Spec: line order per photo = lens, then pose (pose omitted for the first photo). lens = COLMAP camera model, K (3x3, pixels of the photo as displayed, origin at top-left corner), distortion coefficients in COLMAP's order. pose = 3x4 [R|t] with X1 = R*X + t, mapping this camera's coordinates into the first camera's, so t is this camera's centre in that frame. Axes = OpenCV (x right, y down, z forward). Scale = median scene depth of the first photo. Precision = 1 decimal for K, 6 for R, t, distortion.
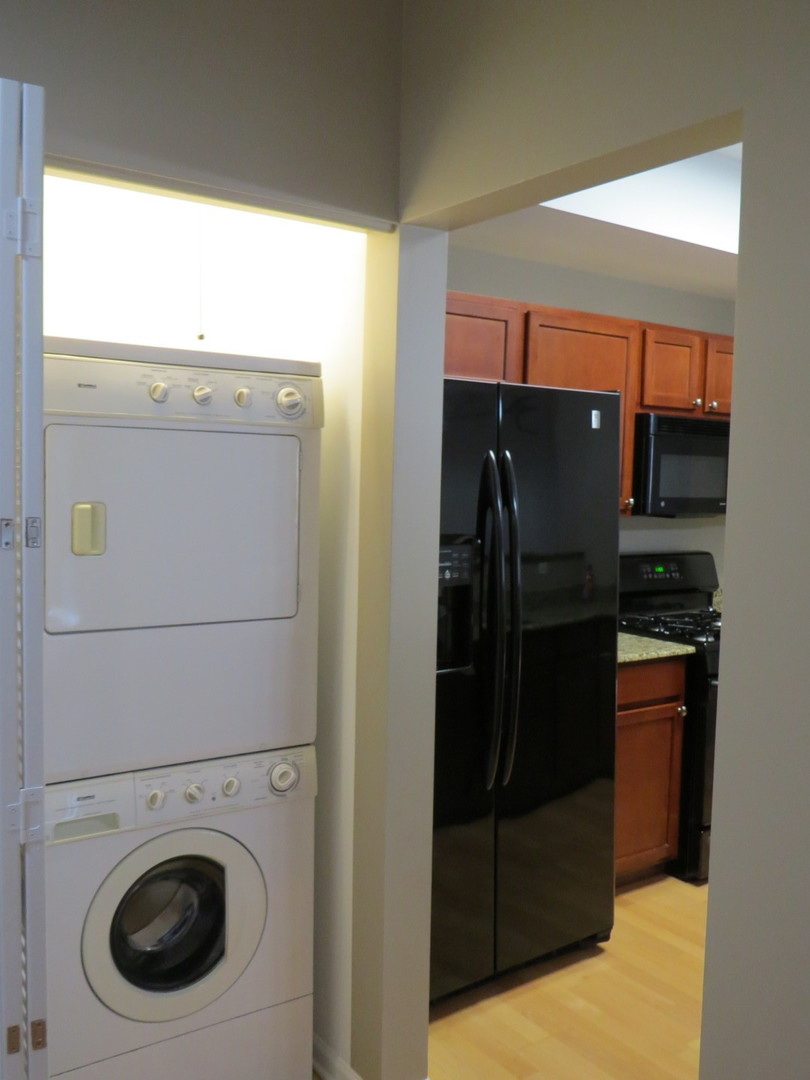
lens RADIAL K [[973.3, 0, 394.0], [0, 973.3, 533.3], [0, 0, 1]] dist [-0.033261, 0.021394]
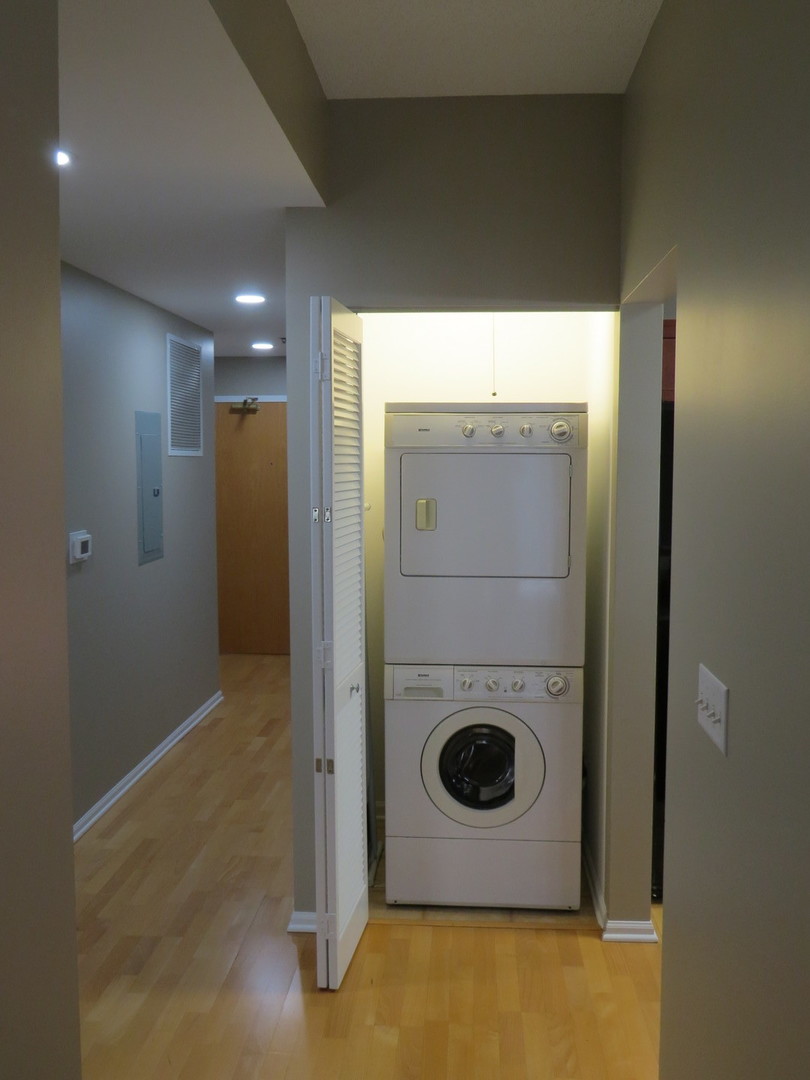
lens RADIAL K [[973.3, 0, 405.2], [0, 973.3, 533.9], [0, 0, 1]] dist [-0.033261, 0.021394]
pose [[0.784270, 0.026708, -0.619844, 0.648206], [-0.020534, 0.999643, 0.017092, 0.000501], [0.620080, -0.000677, 0.784539, -0.316855]]
